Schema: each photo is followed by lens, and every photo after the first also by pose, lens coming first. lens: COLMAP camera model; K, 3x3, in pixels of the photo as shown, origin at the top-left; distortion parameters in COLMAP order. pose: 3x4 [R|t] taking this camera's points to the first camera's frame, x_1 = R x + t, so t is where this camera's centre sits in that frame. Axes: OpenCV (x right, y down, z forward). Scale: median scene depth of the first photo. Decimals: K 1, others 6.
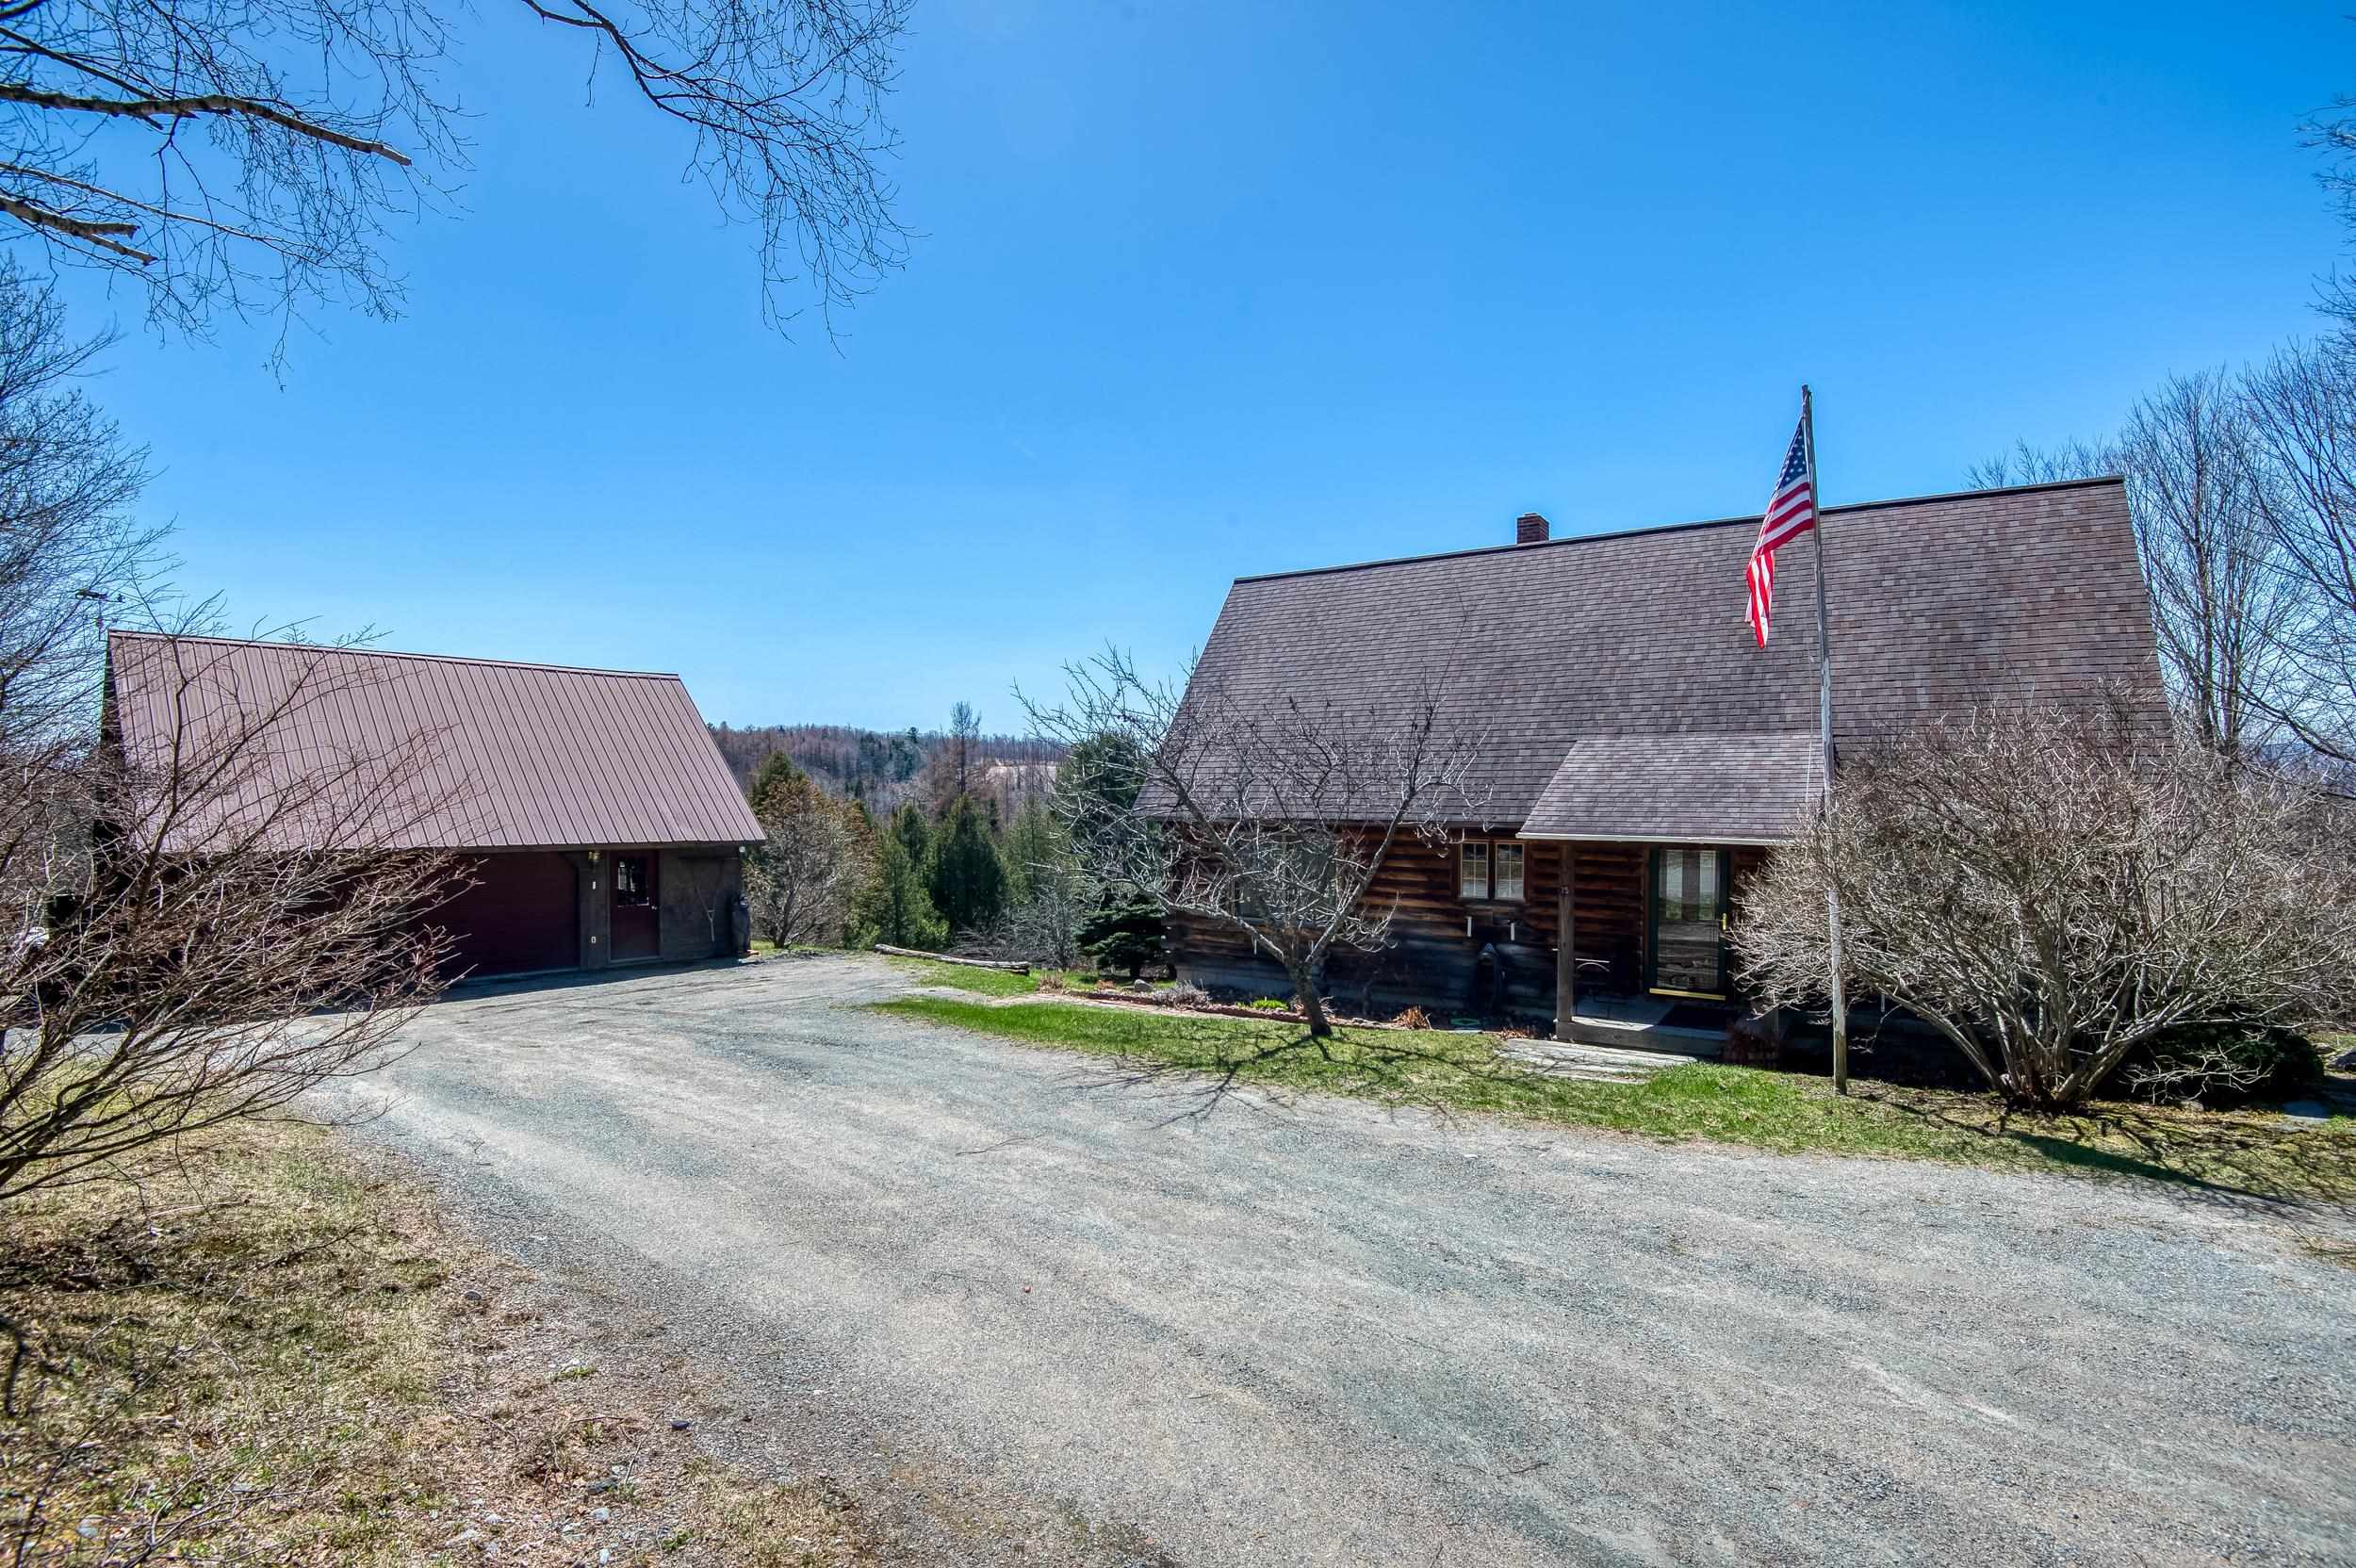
lens RADIAL K [[1092.9, 0, 1178.0], [0, 1092.9, 784.0], [0, 0, 1]] dist [-0.019443, -0.015899]
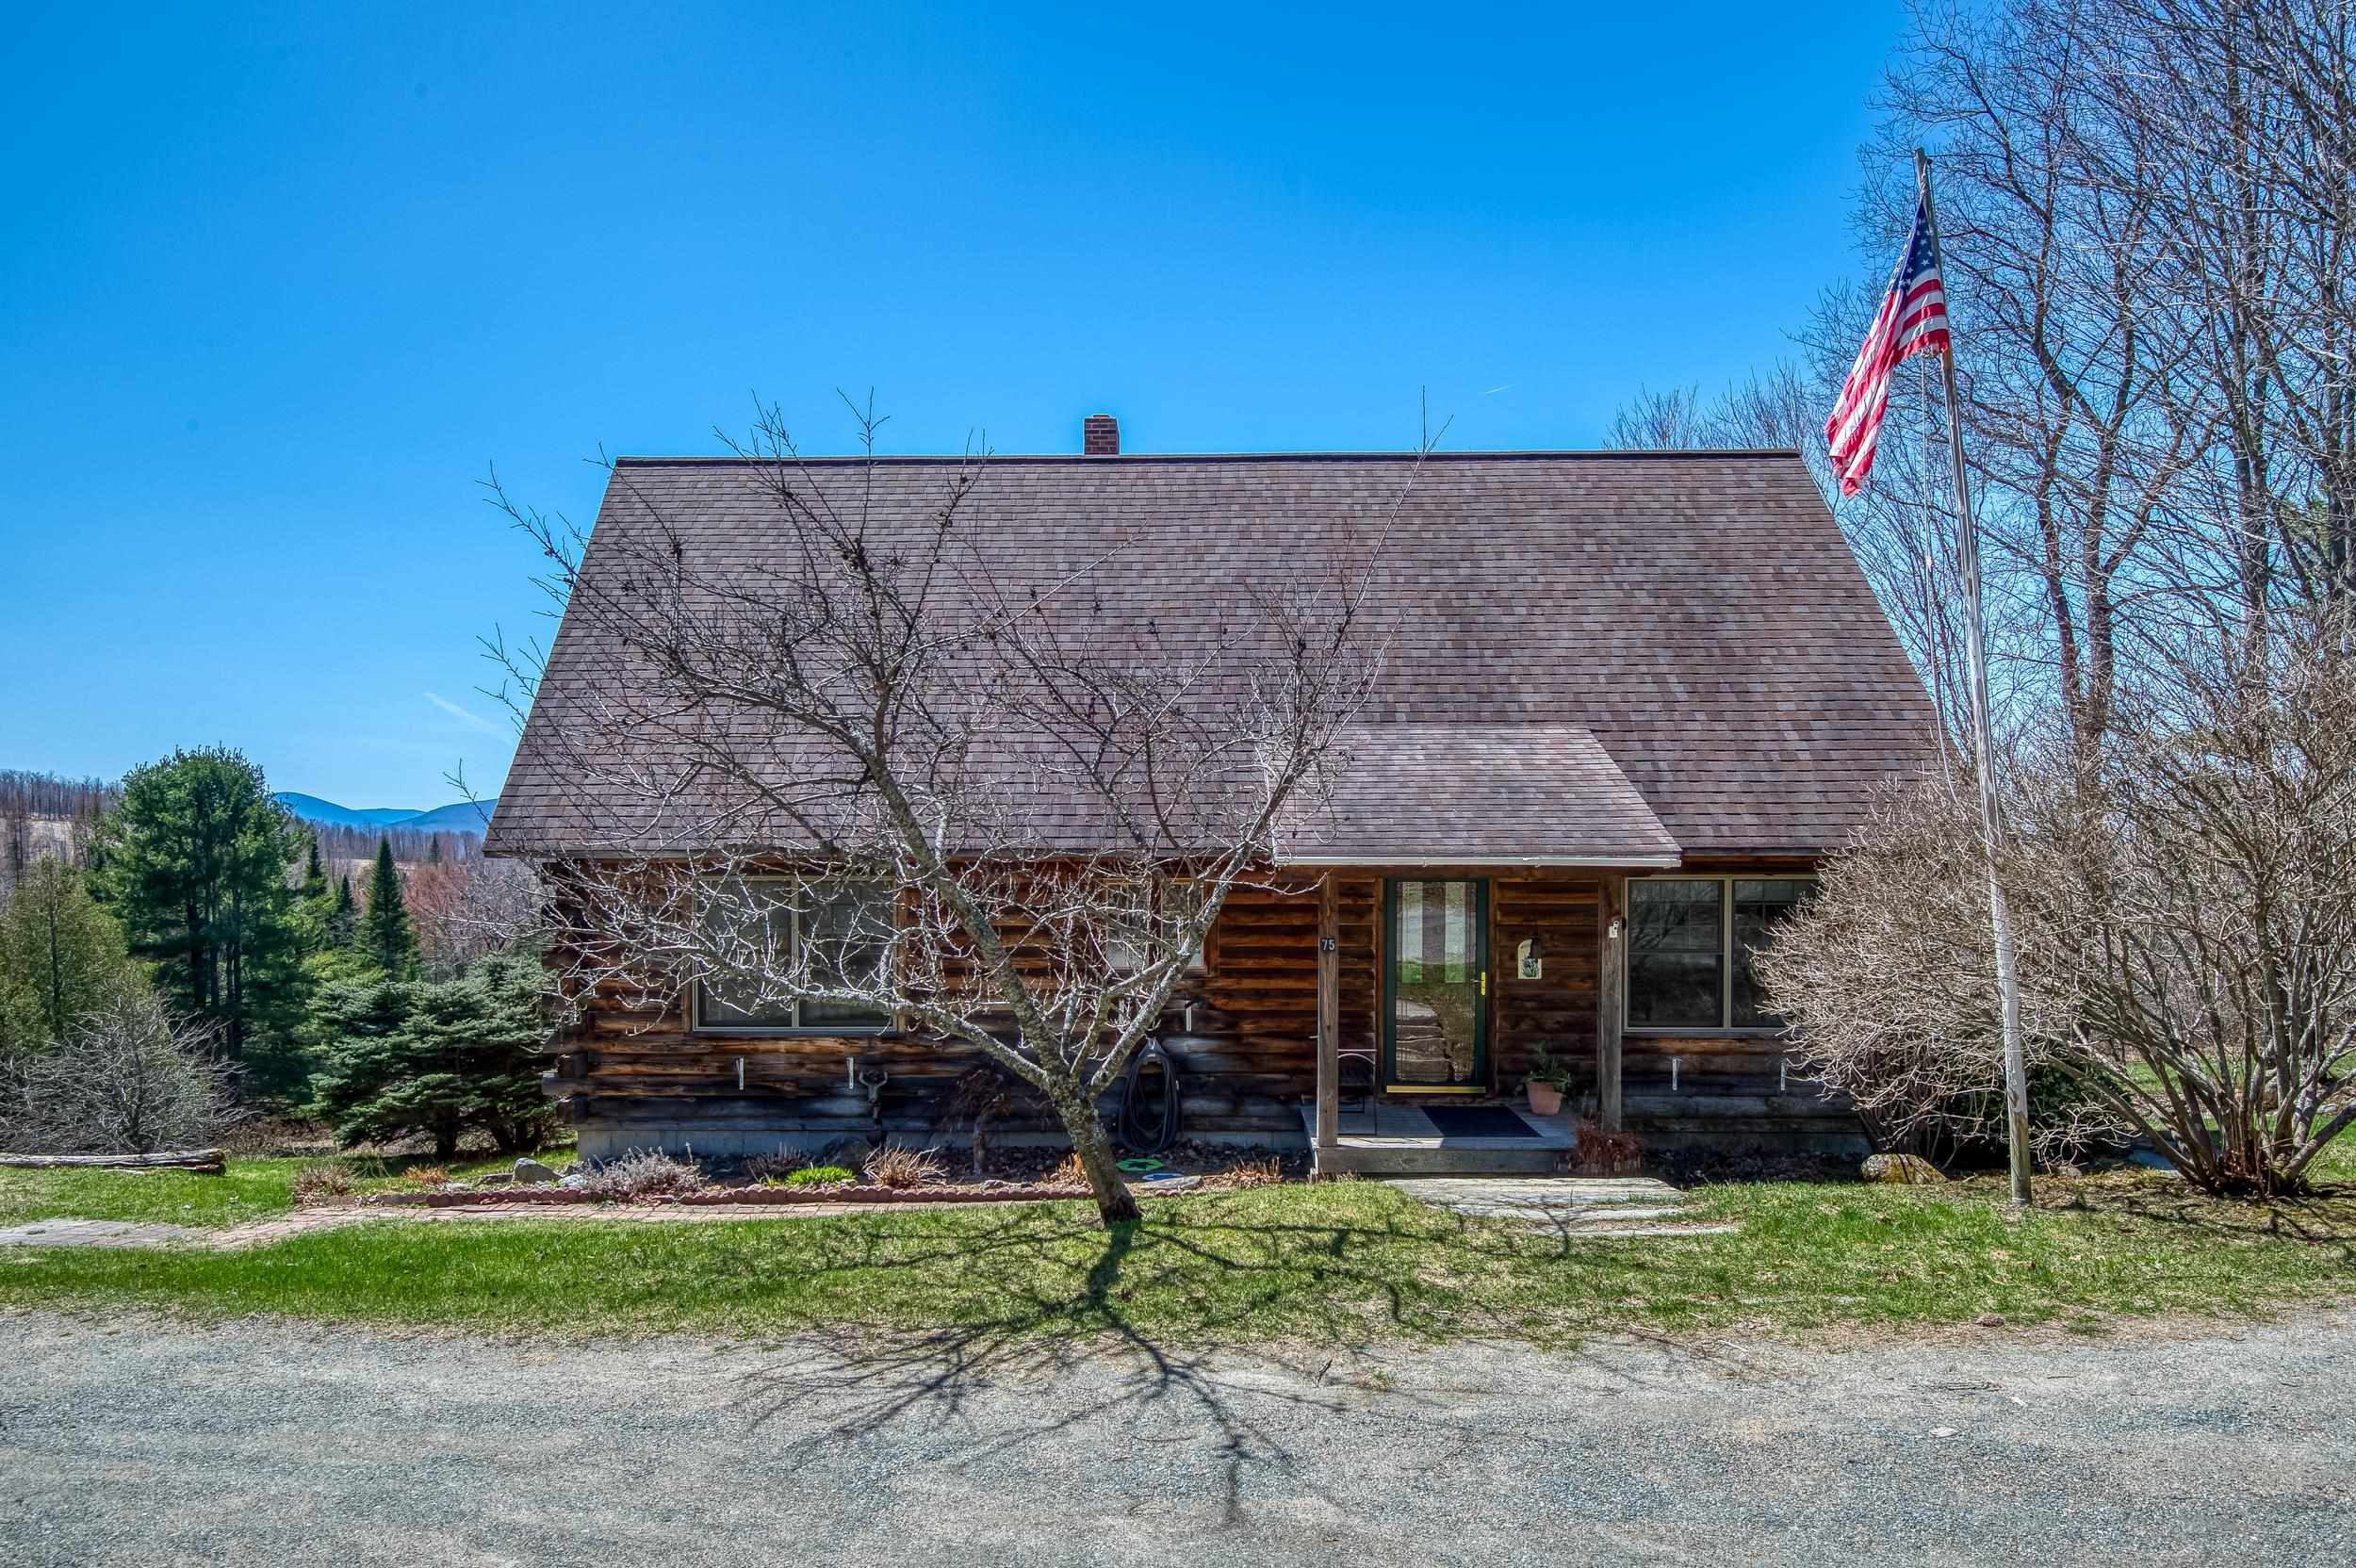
lens RADIAL K [[1470.2, 0, 1178.0], [0, 1470.2, 784.0], [0, 0, 1]] dist [0.003981, 0.001249]
pose [[0.842867, 0.020814, 0.537719, -0.177464], [0.000526, 0.999219, -0.039502, 0.030367], [-0.538122, 0.033578, 0.842198, 0.257886]]
